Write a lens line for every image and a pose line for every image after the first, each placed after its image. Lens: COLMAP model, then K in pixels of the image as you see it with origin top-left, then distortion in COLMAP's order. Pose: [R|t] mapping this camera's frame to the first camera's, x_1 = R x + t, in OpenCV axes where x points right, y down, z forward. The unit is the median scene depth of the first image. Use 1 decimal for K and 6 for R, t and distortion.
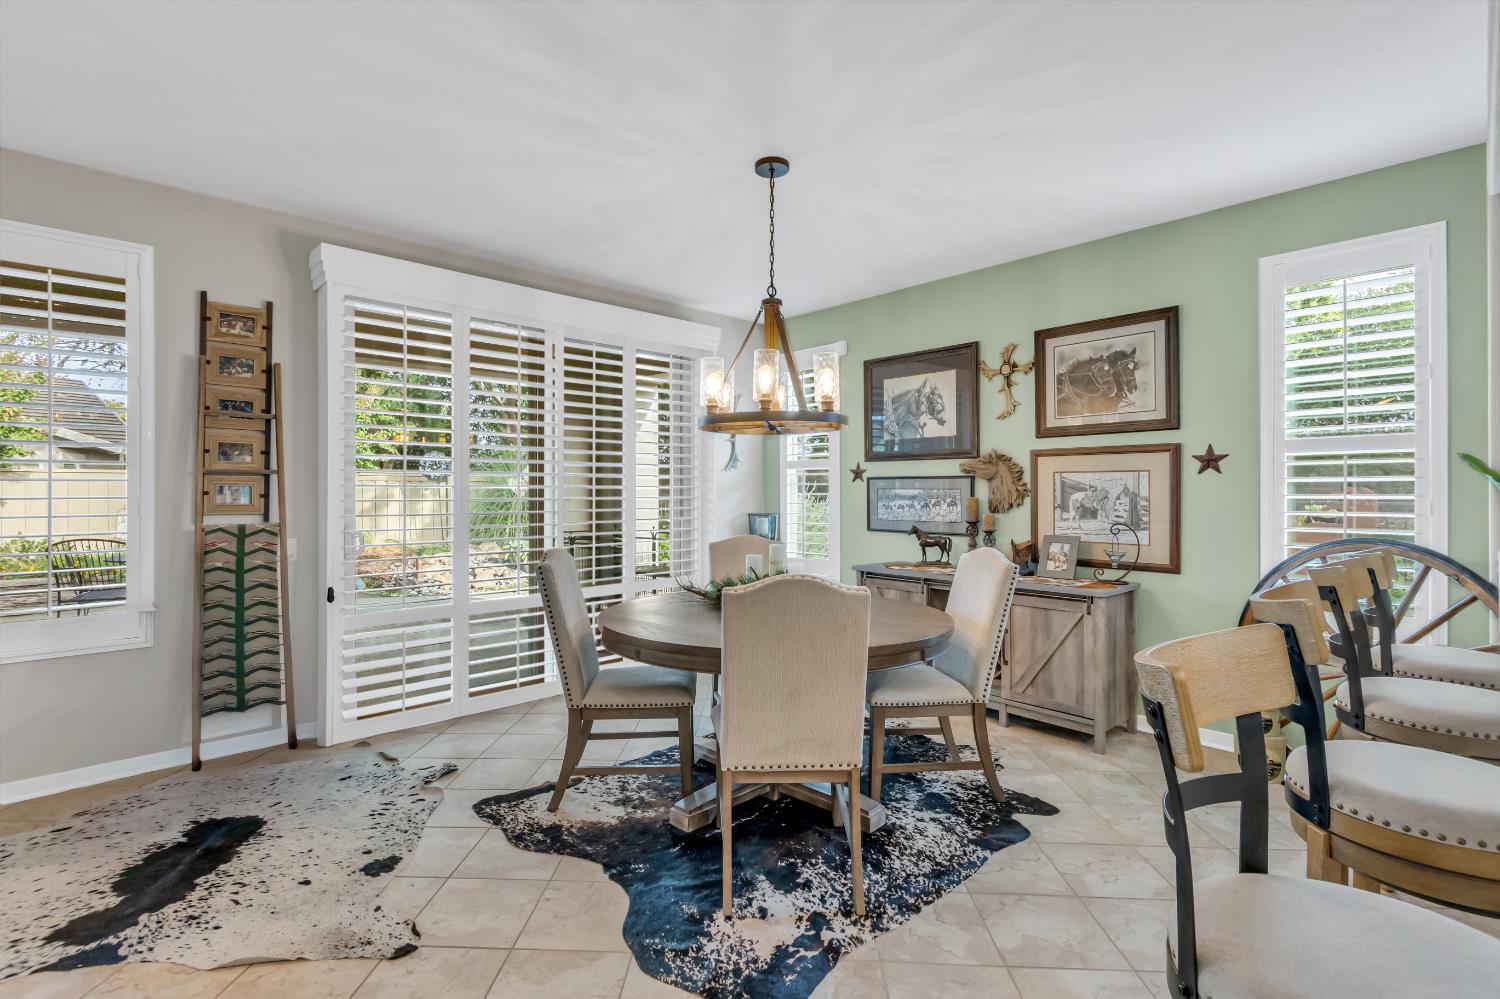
lens RADIAL K [[687.9, 0, 737.0], [0, 687.9, 487.0], [0, 0, 1]] dist [0.010611, -0.004049]
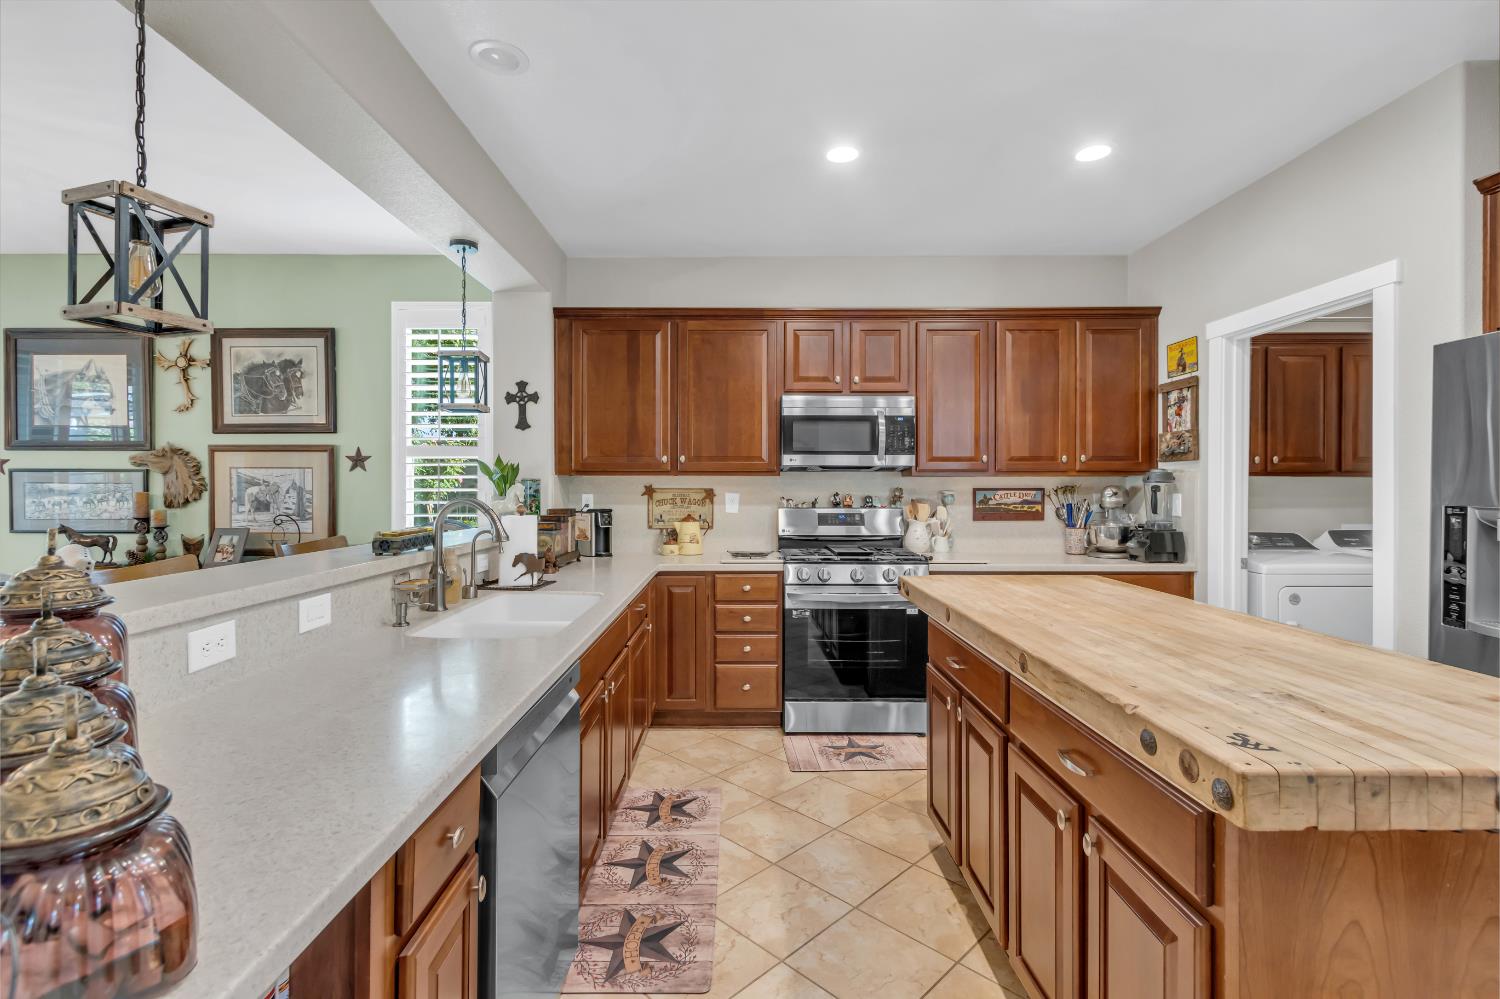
lens RADIAL K [[687.9, 0, 737.0], [0, 687.9, 487.0], [0, 0, 1]] dist [0.010611, -0.004049]
pose [[0.681172, -0.002881, 0.732118, 0.215727], [-0.004905, 0.999952, 0.008499, -0.004512], [-0.732107, -0.009380, 0.681125, -0.266819]]
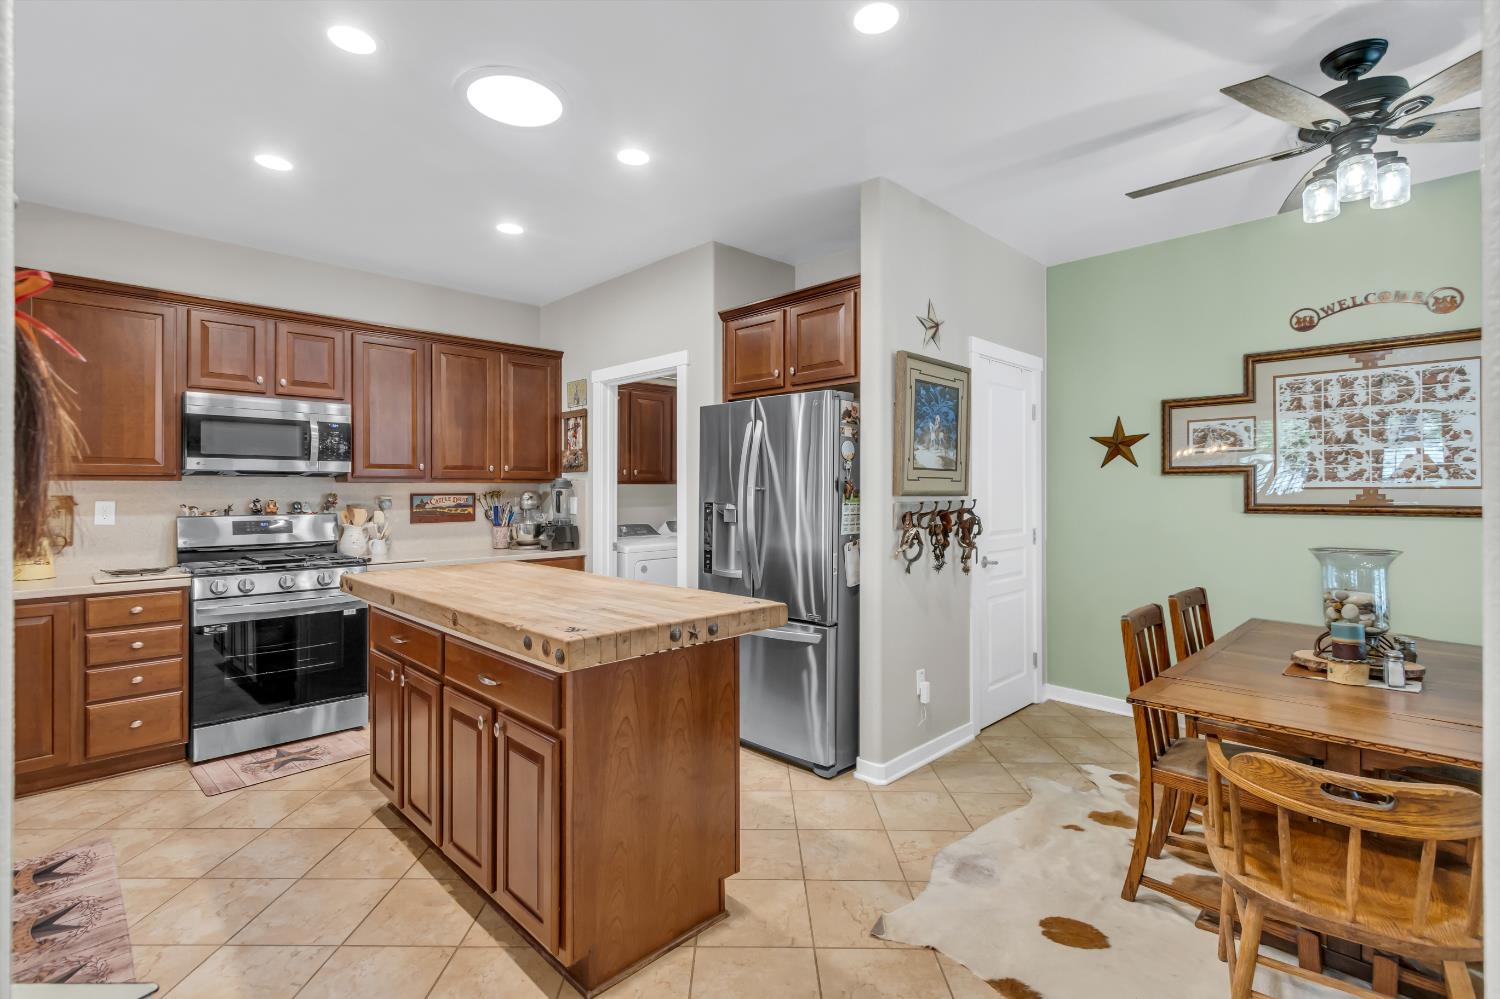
lens RADIAL K [[691.7, 0, 742.0], [0, 691.7, 490.1], [0, 0, 1]] dist [0.014329, -0.001771]
pose [[-0.032929, -0.001568, 0.999456, 0.071709], [-0.006390, 0.999979, 0.001358, -0.006214], [-0.999437, -0.006342, -0.032939, -0.322671]]
